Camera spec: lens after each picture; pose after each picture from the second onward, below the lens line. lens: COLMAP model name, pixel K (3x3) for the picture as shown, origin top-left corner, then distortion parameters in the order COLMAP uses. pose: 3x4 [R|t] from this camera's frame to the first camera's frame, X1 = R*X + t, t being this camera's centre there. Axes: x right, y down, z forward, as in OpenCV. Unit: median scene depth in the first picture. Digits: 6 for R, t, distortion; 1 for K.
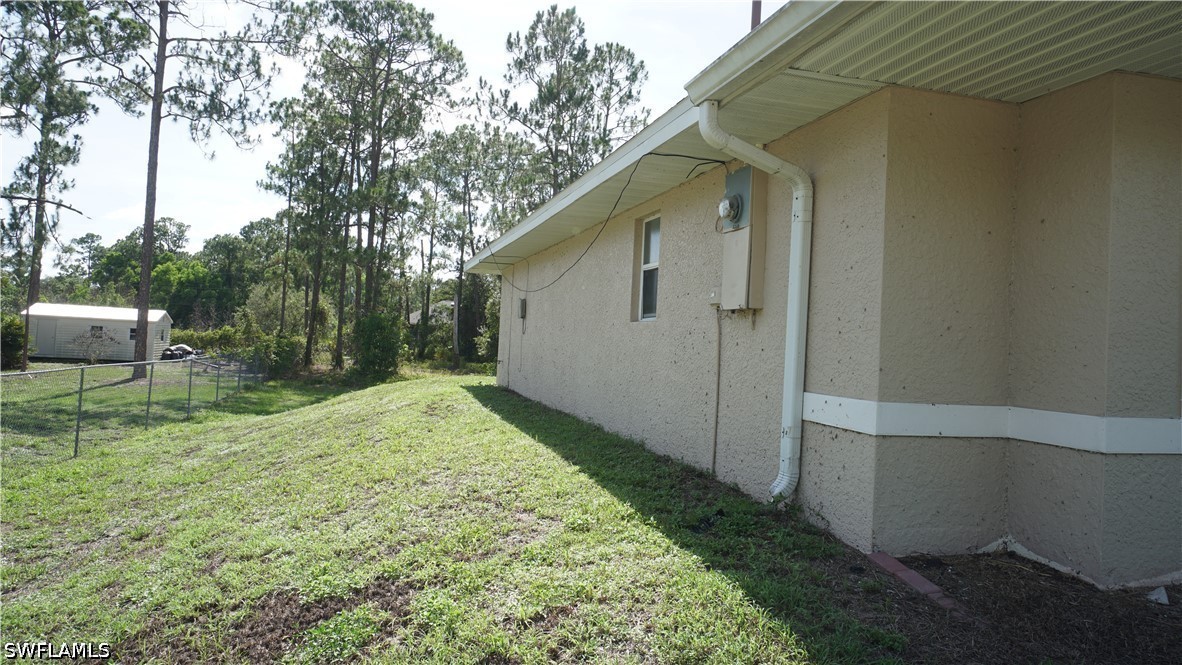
lens RADIAL K [[763.1, 0, 592.5], [0, 763.1, 331.8], [0, 0, 1]] dist [-0.001126, -0.000780]
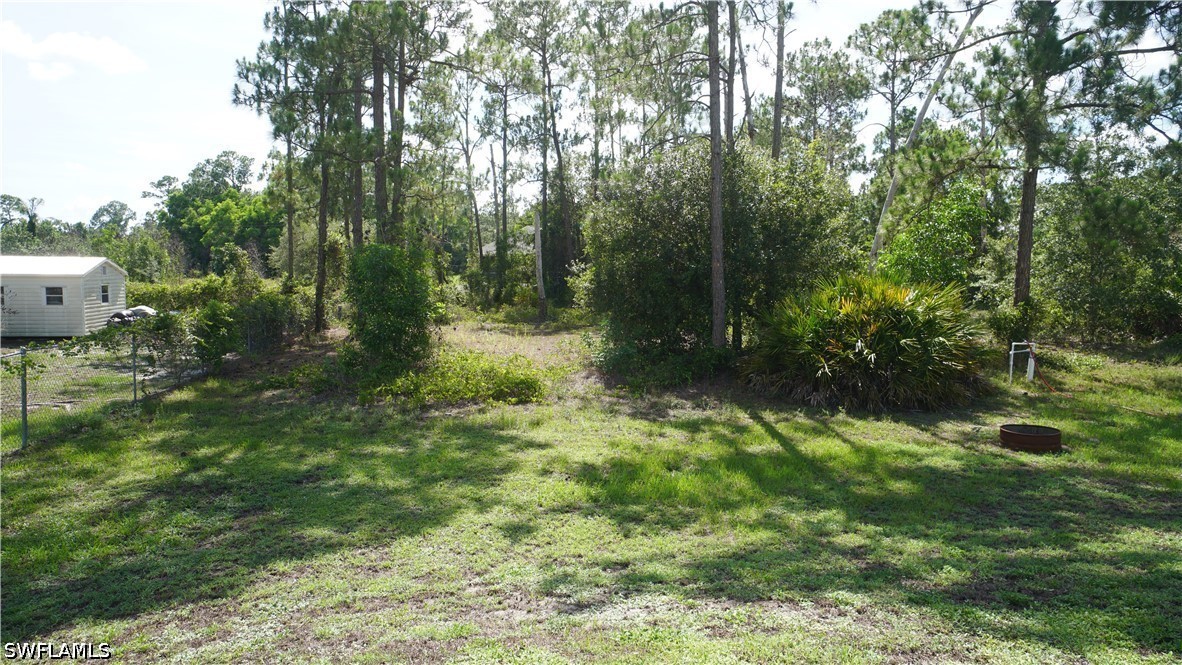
lens RADIAL K [[763.1, 0, 590.4], [0, 763.1, 332.0], [0, 0, 1]] dist [-0.001126, -0.000780]
pose [[0.991599, -0.033702, -0.124879, -0.037565], [0.046039, 0.994193, 0.097263, -0.005055], [0.120876, -0.102196, 0.987393, 0.245365]]
